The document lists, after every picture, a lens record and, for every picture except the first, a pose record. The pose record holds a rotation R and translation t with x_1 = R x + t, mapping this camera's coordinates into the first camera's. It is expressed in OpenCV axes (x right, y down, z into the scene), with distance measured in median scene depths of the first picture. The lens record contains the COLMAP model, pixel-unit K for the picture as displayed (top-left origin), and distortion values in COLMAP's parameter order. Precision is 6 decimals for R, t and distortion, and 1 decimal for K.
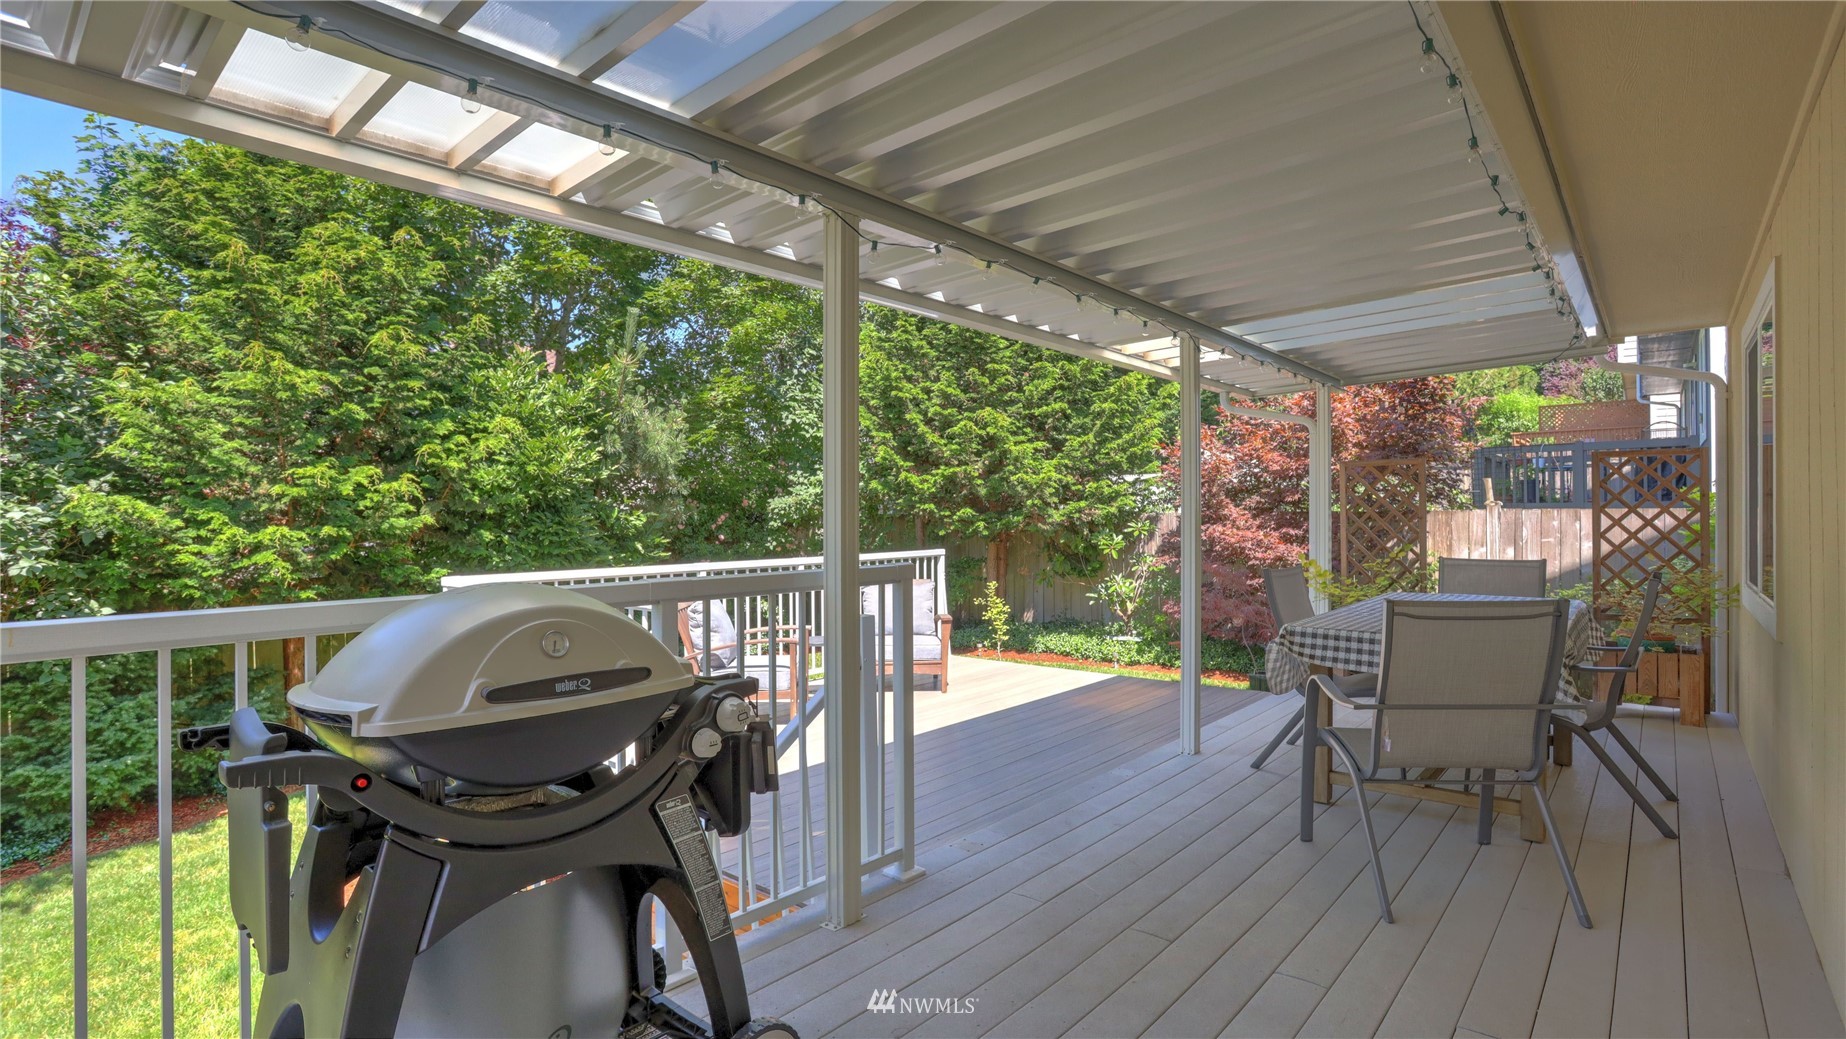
lens RADIAL K [[875.2, 0, 923.0], [0, 875.2, 519.5], [0, 0, 1]] dist [-0.069776, 0.027867]
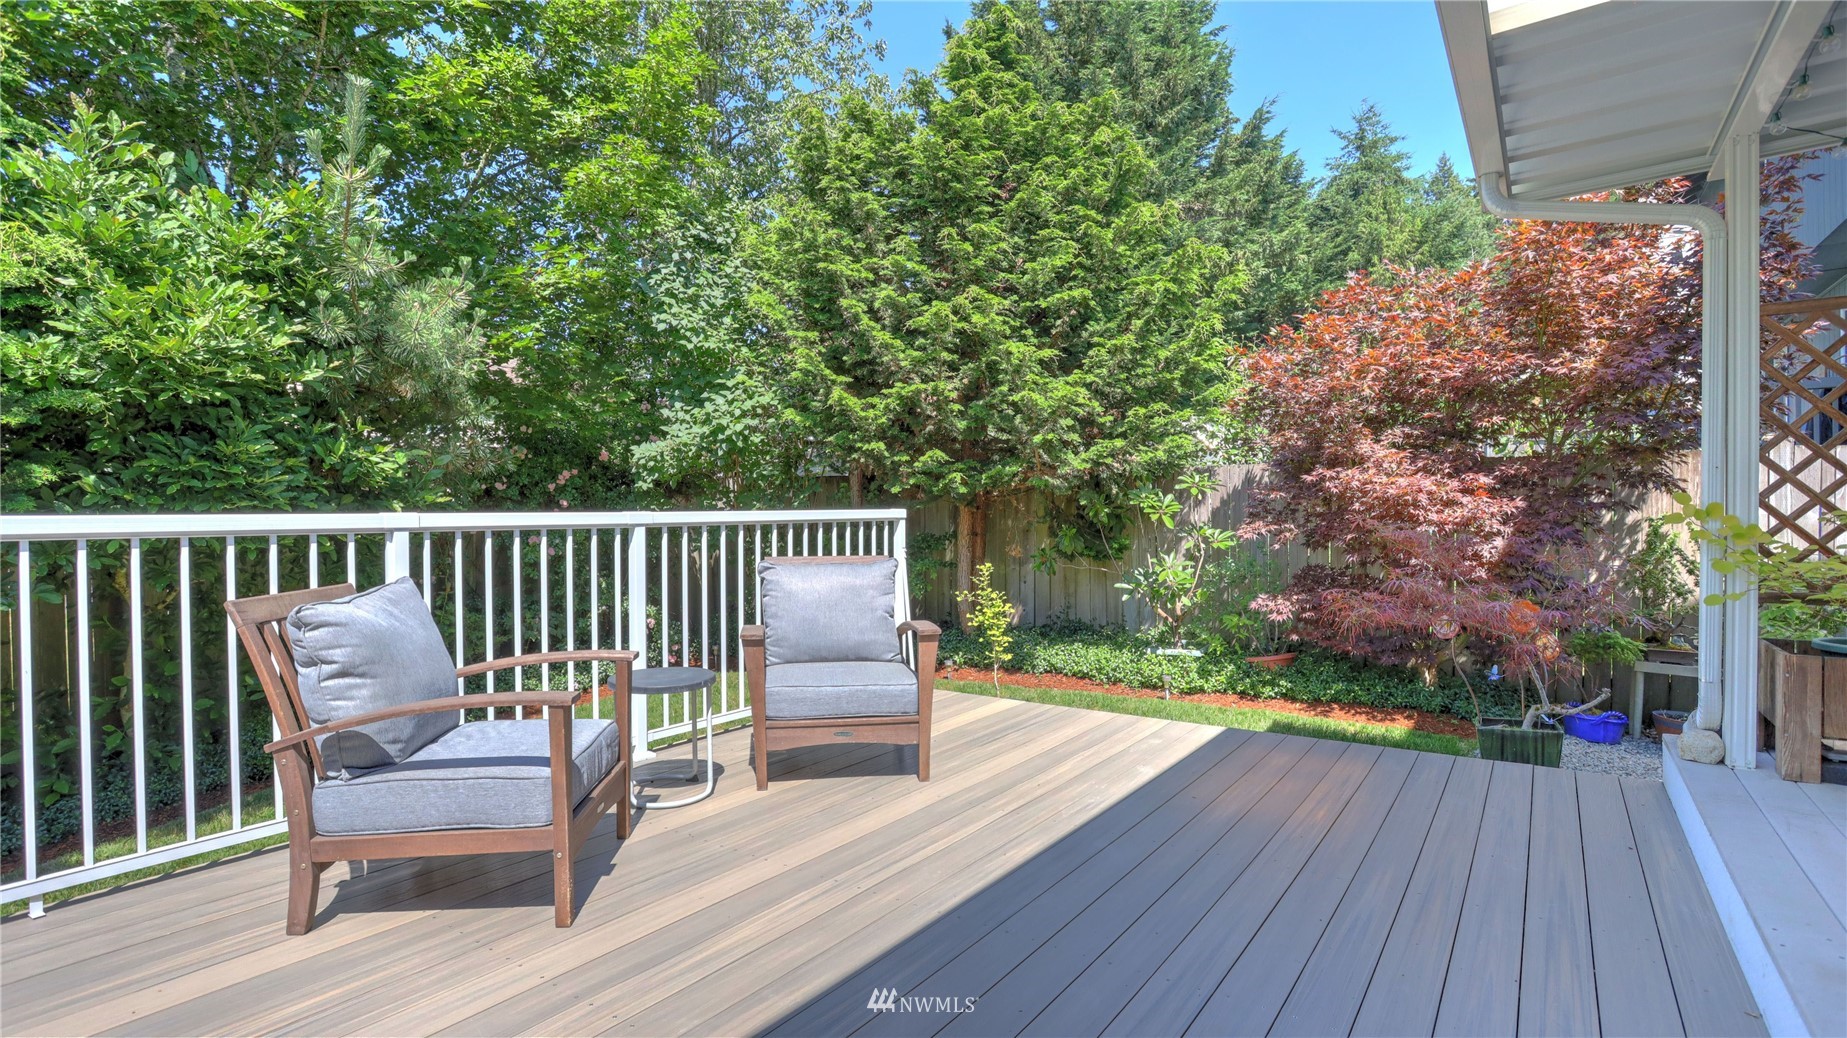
lens RADIAL K [[875.7, 0, 923.5], [0, 875.7, 519.0], [0, 0, 1]] dist [-0.069776, 0.027867]
pose [[0.996177, 0.003214, 0.087304, -0.014061], [-0.003709, 0.999978, 0.005508, 0.033756], [-0.087285, -0.005811, 0.996166, 0.366507]]
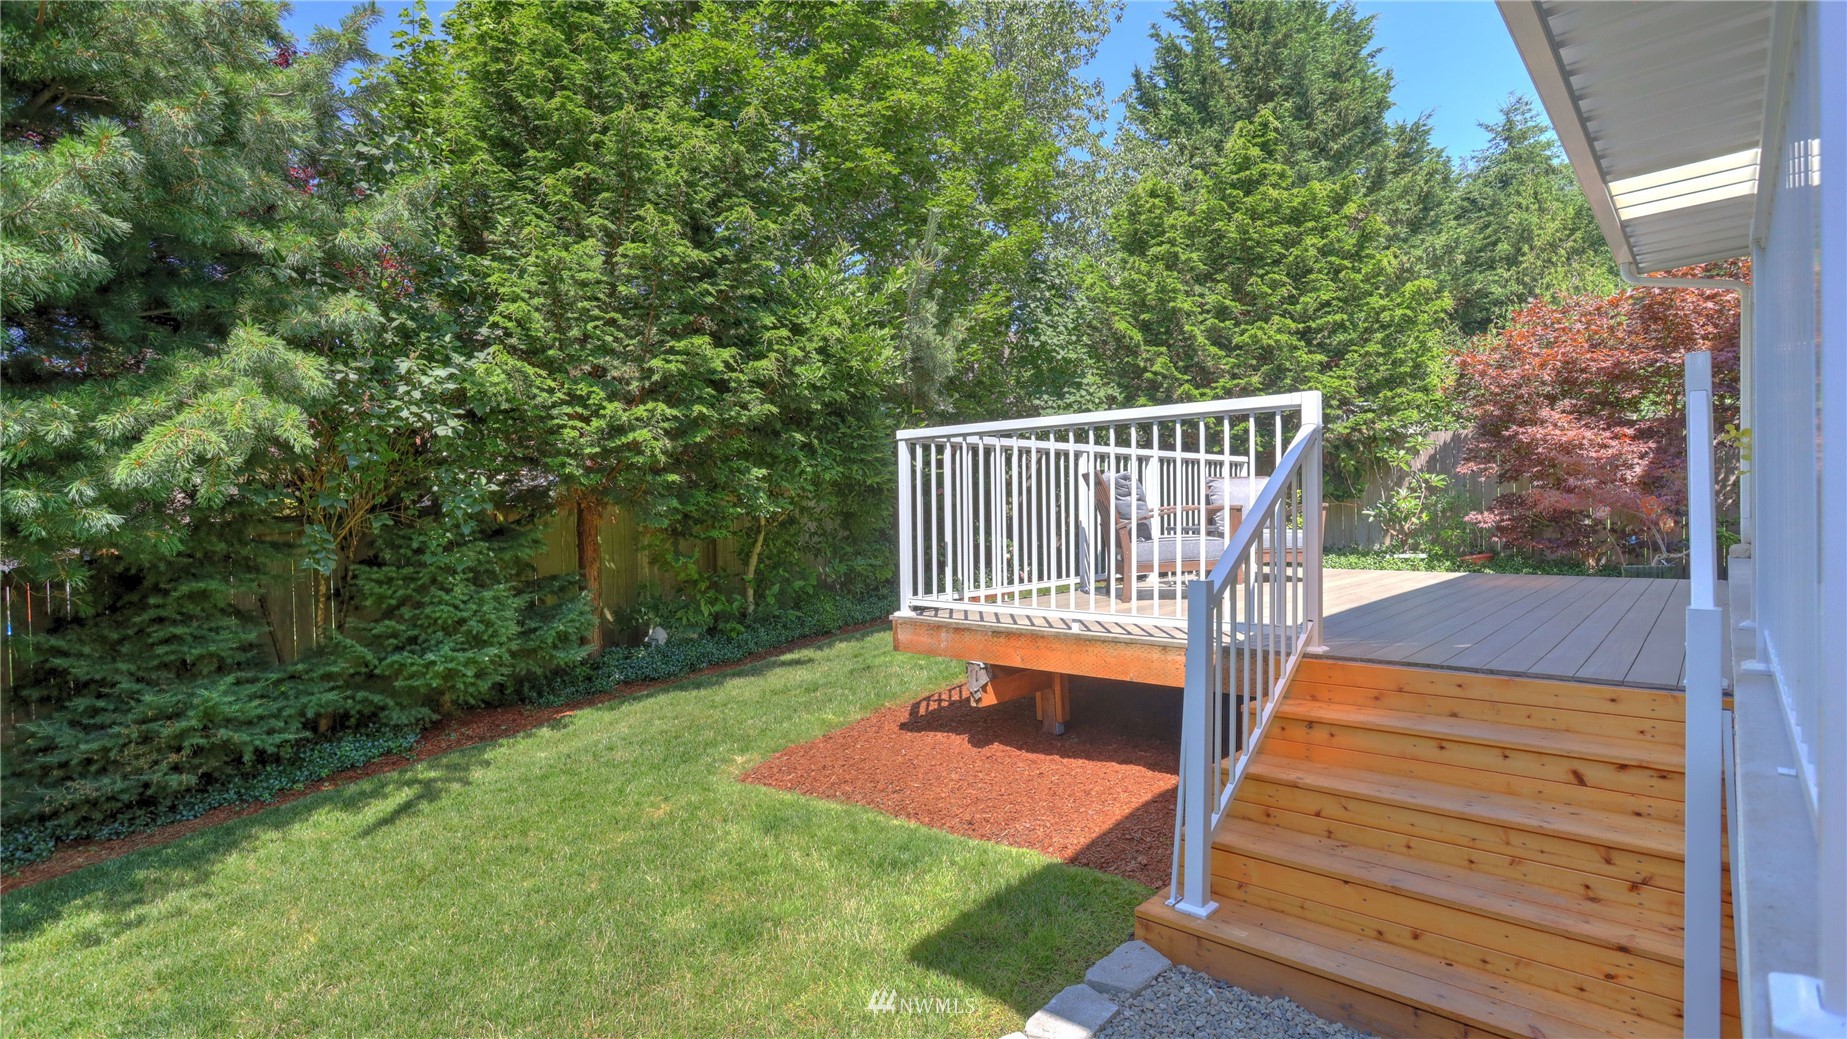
lens RADIAL K [[875.7, 0, 923.5], [0, 875.7, 519.5], [0, 0, 1]] dist [-0.069776, 0.027867]
pose [[0.999196, -0.005037, -0.039767, -0.268769], [0.005376, 0.999950, 0.008411, 0.084896], [0.039723, -0.008618, 0.999174, 0.021462]]
